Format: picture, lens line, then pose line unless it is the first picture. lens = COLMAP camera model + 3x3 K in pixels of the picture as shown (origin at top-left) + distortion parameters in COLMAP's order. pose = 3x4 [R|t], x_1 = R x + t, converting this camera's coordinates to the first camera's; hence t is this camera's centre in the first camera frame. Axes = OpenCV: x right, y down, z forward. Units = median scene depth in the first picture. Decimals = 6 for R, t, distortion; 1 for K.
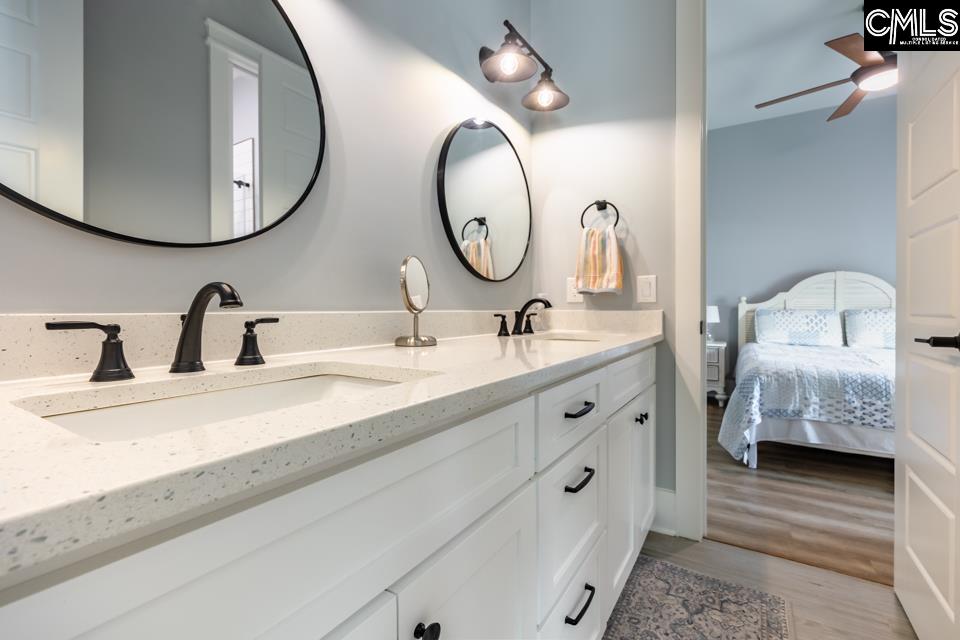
lens RADIAL K [[440.5, 0, 479.3], [0, 440.5, 313.0], [0, 0, 1]] dist [0.000037, 0.000020]
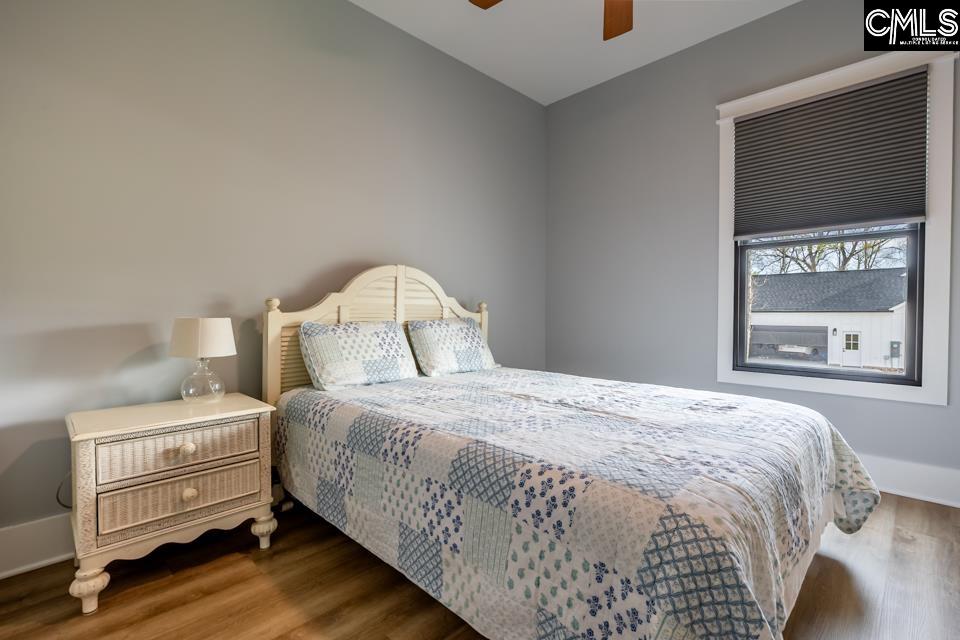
lens RADIAL K [[440.5, 0, 479.3], [0, 440.5, 313.0], [0, 0, 1]] dist [0.000037, 0.000020]
pose [[0.231265, -0.008352, 0.972855, 0.105967], [0.008709, 0.999941, 0.006515, -0.013653], [-0.972852, 0.006966, 0.231324, 0.417544]]
